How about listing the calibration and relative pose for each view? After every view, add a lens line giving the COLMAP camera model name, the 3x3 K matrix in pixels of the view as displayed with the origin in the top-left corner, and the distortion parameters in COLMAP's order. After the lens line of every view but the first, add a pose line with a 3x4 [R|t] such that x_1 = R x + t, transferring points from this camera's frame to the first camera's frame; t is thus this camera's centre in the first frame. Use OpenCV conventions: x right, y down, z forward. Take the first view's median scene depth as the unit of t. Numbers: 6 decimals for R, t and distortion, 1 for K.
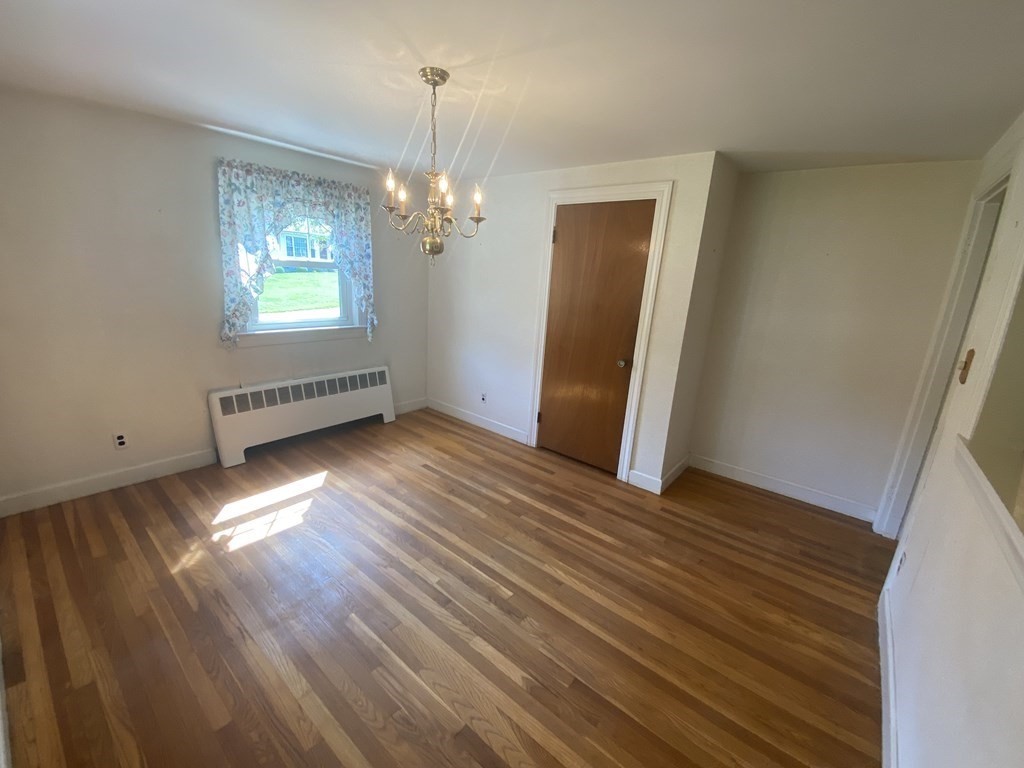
lens RADIAL K [[414.1, 0, 512.7], [0, 414.1, 381.4], [0, 0, 1]] dist [0.029449, -0.021784]
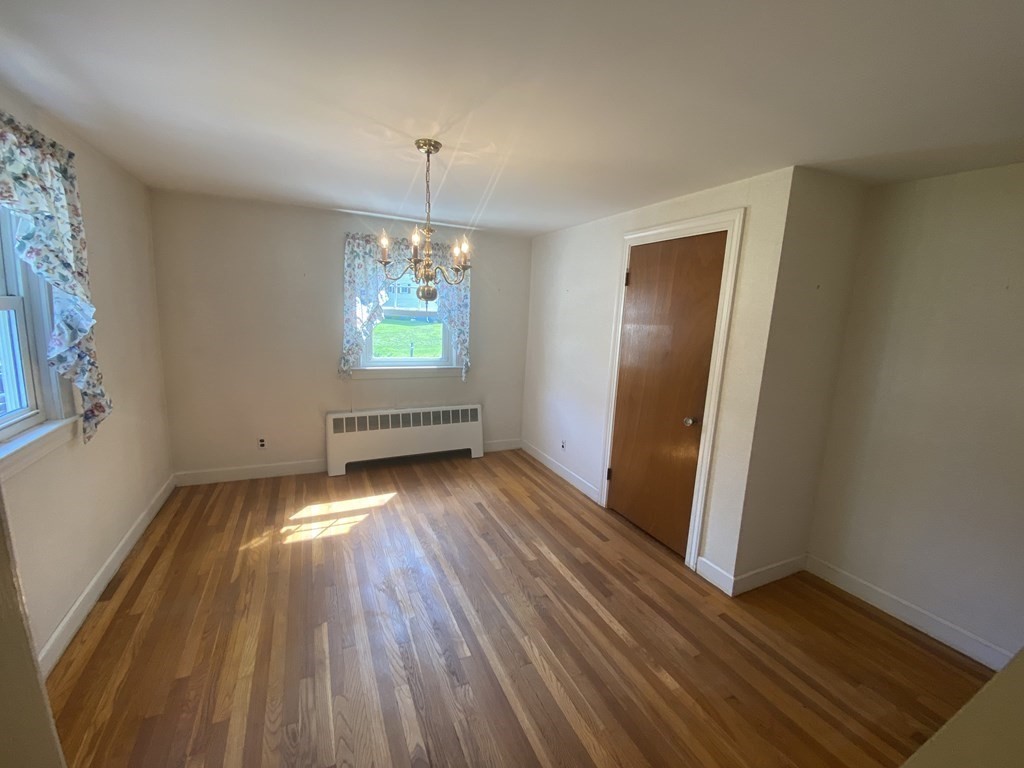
lens RADIAL K [[417.7, 0, 512.0], [0, 417.7, 384.0], [0, 0, 1]] dist [0.027600, -0.022539]
pose [[0.904148, 0.057618, -0.423317, 0.316502], [-0.100877, 0.991638, -0.080486, -0.016831], [0.415139, 0.115474, 0.902400, 0.086468]]
